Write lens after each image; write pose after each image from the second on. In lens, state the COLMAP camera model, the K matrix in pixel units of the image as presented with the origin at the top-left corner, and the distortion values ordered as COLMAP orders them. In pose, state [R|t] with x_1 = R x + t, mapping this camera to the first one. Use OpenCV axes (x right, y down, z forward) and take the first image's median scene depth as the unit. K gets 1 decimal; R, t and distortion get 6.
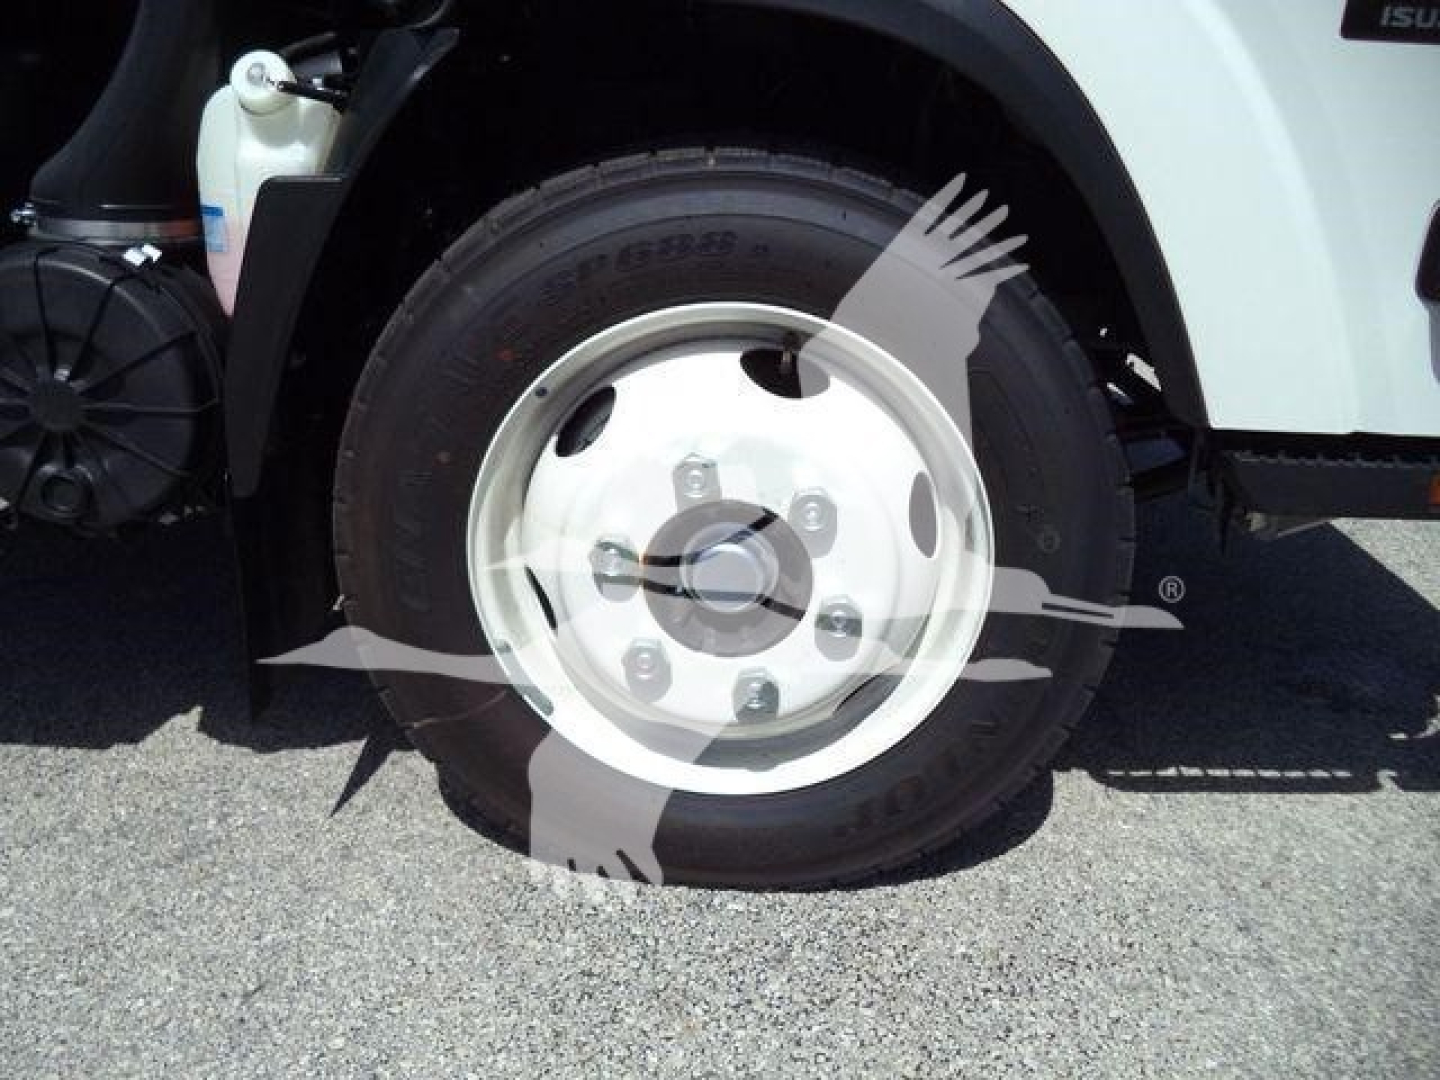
lens RADIAL K [[1171.2, 0, 721.3], [0, 1171.2, 536.9], [0, 0, 1]] dist [-0.028327, 0.008634]
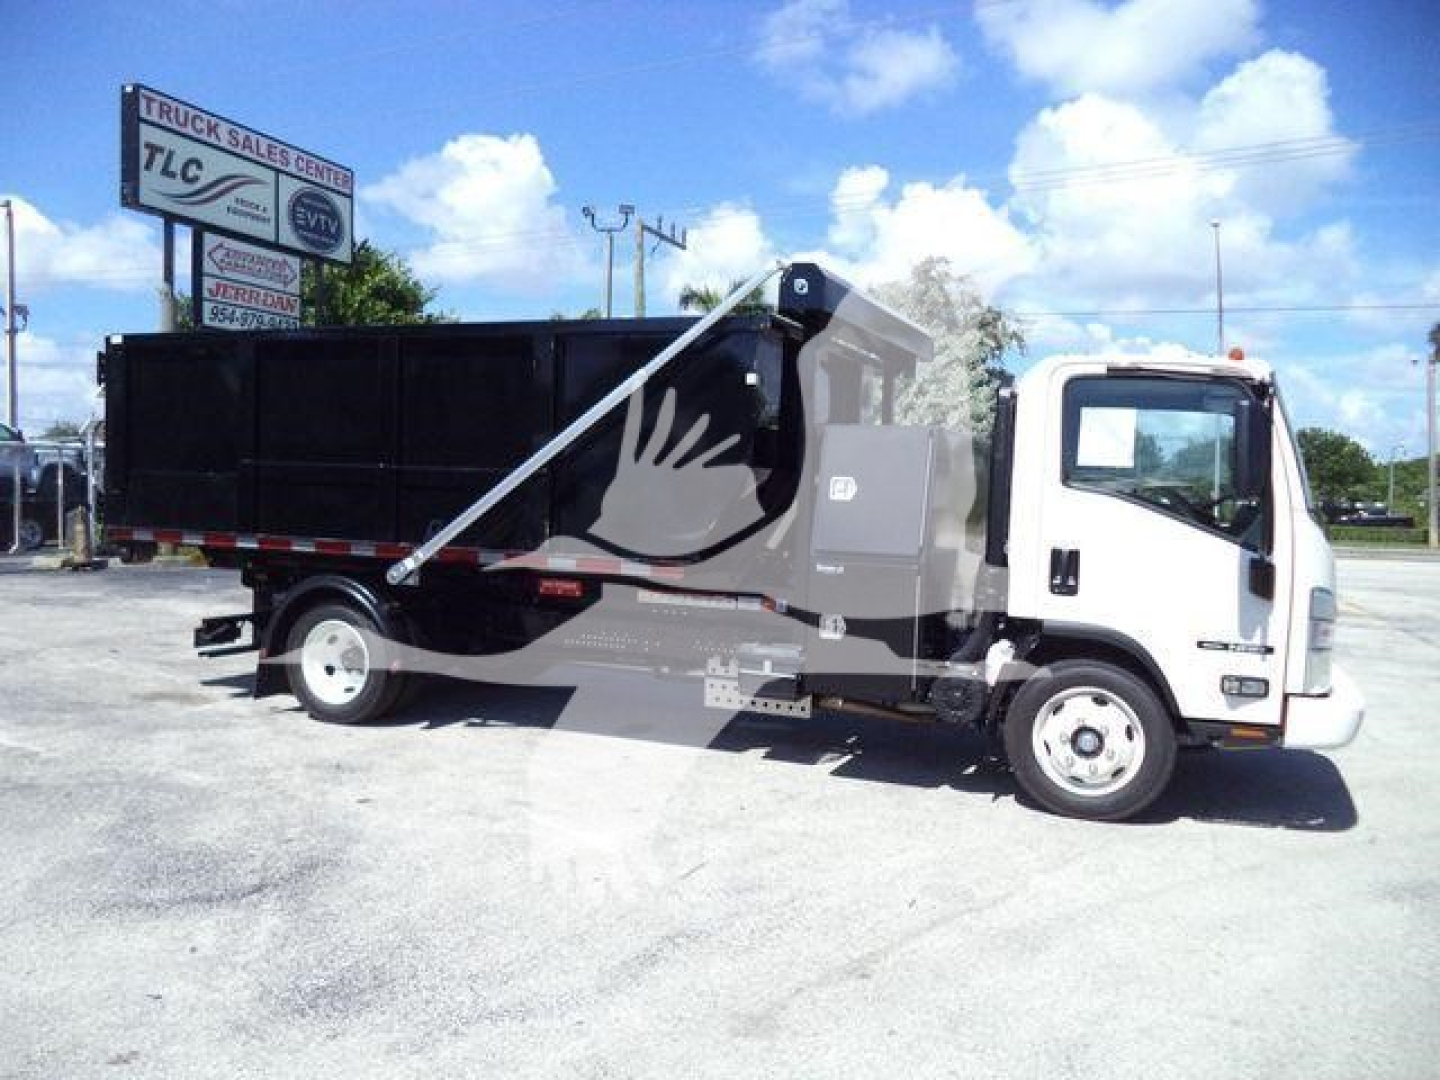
lens RADIAL K [[1171.2, 0, 694.7], [0, 1171.2, 546.8], [0, 0, 1]] dist [-0.028327, 0.008634]
pose [[0.925175, 0.014963, -0.379246, 0.319731], [-0.134388, 0.947403, -0.290460, 0.887139], [0.354953, 0.319693, 0.878524, -4.100634]]
